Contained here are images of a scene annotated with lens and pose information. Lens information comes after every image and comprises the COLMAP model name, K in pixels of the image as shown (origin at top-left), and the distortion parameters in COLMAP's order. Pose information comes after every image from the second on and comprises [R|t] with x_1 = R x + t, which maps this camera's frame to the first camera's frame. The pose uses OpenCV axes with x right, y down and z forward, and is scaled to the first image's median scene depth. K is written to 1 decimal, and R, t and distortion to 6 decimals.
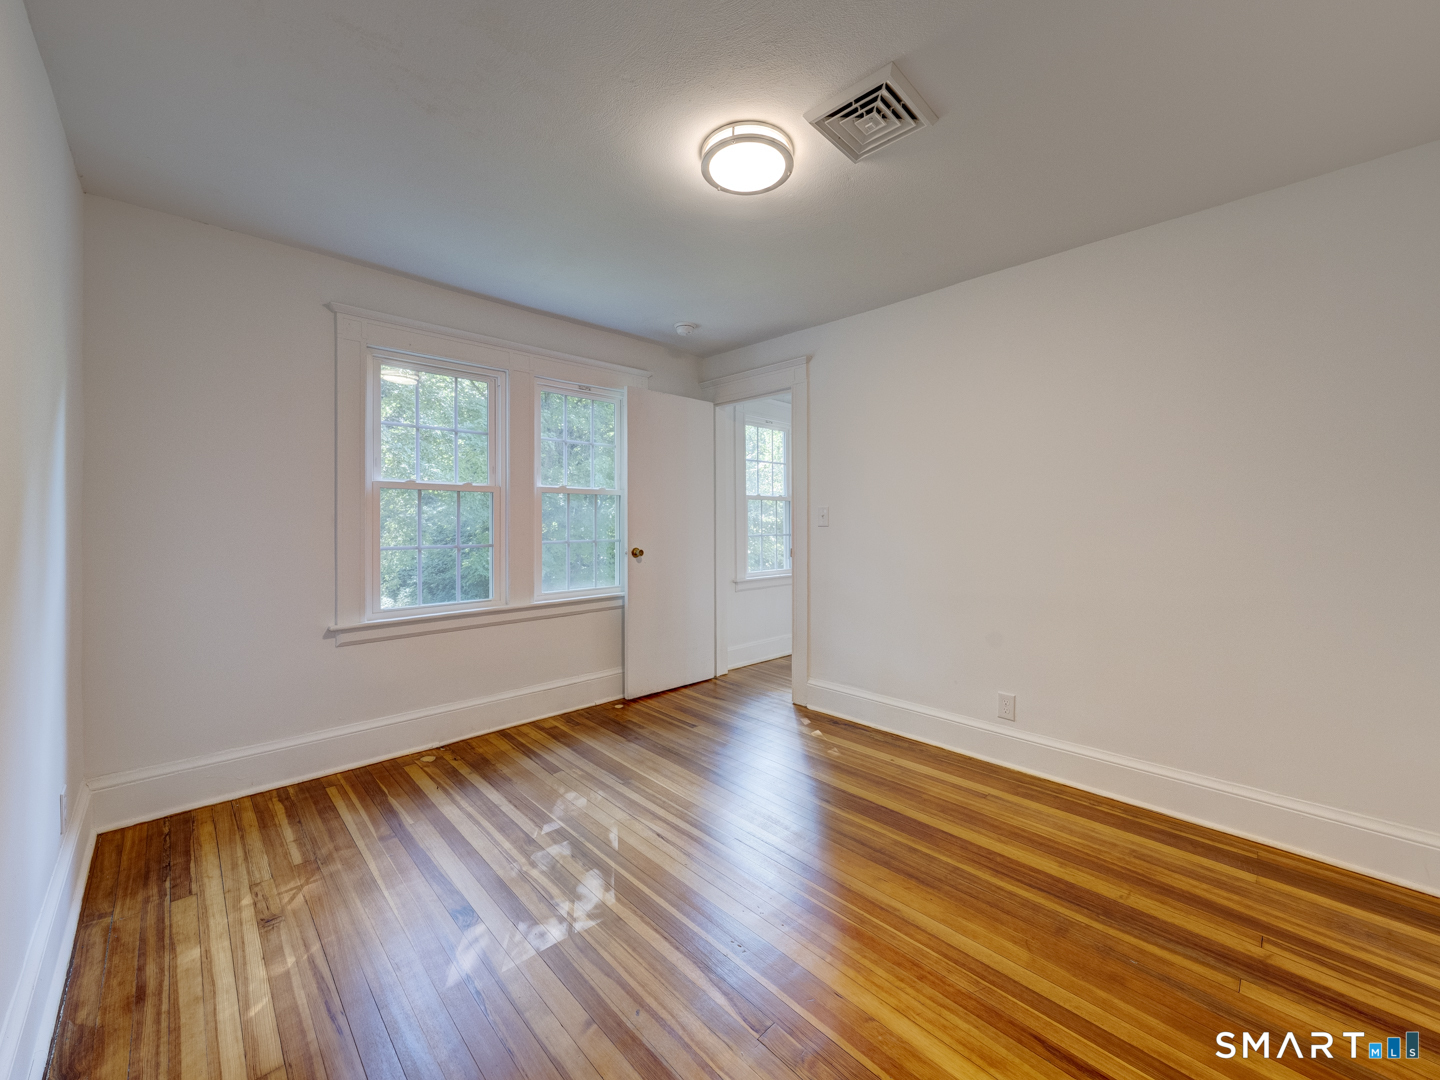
lens RADIAL K [[551.7, 0, 719.6], [0, 551.7, 533.1], [0, 0, 1]] dist [-0.002091, -0.000208]
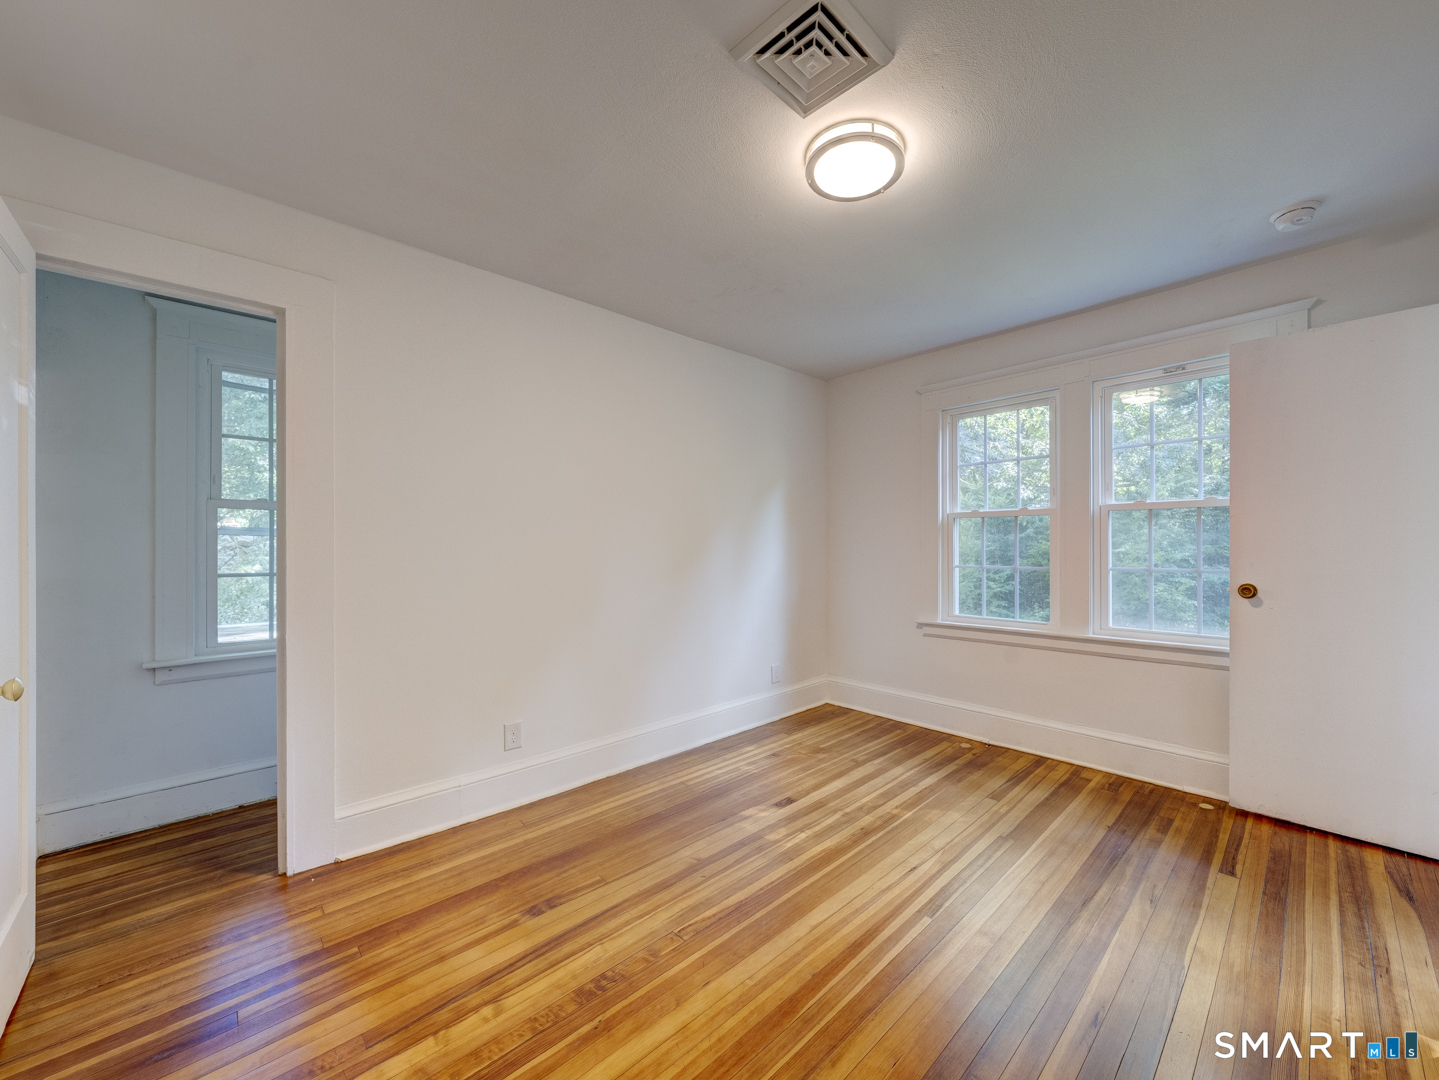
lens RADIAL K [[496.6, 0, 715.7], [0, 496.6, 545.9], [0, 0, 1]] dist [0.000288, 0.000115]
pose [[0.045405, 0.001941, -0.998967, 0.583970], [-0.020502, 0.999789, 0.001011, -0.007962], [0.998758, 0.020435, 0.045436, 0.472821]]
